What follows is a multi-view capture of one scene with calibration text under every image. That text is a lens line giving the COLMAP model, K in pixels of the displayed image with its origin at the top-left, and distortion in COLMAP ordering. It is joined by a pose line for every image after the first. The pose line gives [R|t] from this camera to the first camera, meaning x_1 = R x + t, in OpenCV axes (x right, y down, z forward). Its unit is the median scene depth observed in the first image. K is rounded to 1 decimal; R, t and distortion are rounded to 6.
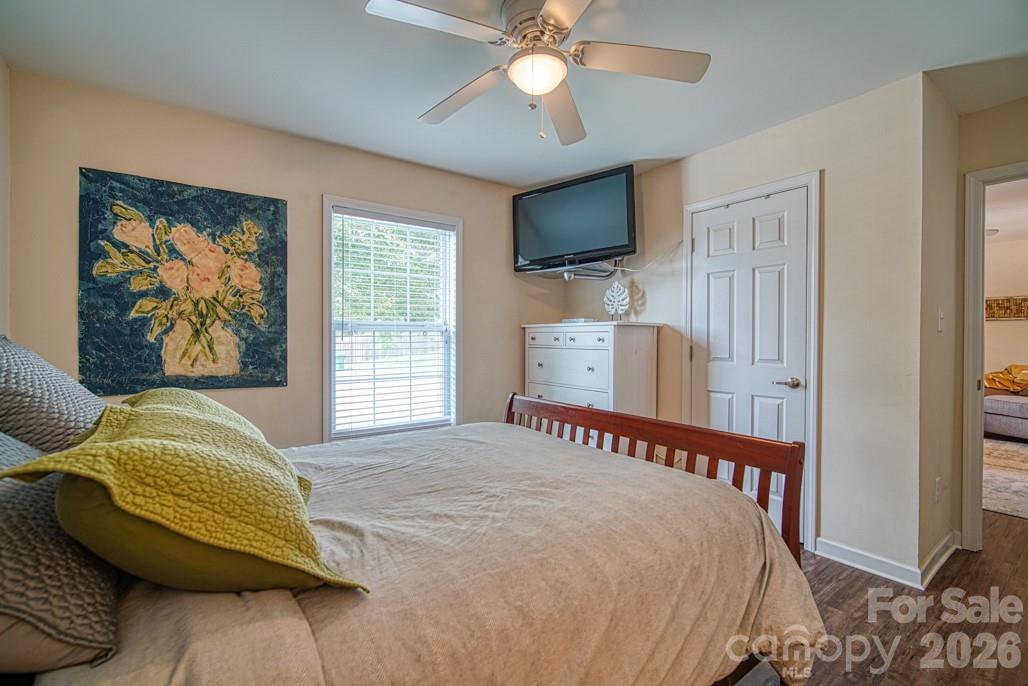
lens RADIAL K [[447.6, 0, 512.0], [0, 447.6, 340.6], [0, 0, 1]] dist [-0.012463, 0.000194]
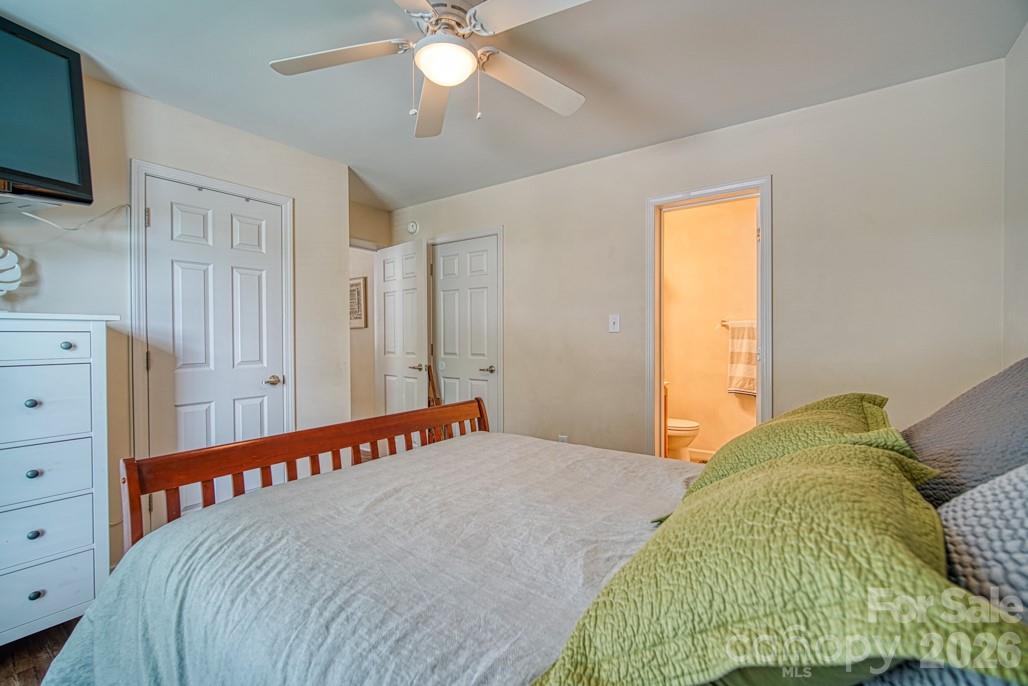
lens RADIAL K [[447.6, 0, 512.0], [0, 447.6, 340.6], [0, 0, 1]] dist [-0.012463, 0.000194]
pose [[-0.324084, -0.011583, 0.945958, -0.568934], [0.007901, 0.999857, 0.014950, -0.014433], [-0.945995, 0.012319, -0.323946, 0.752191]]
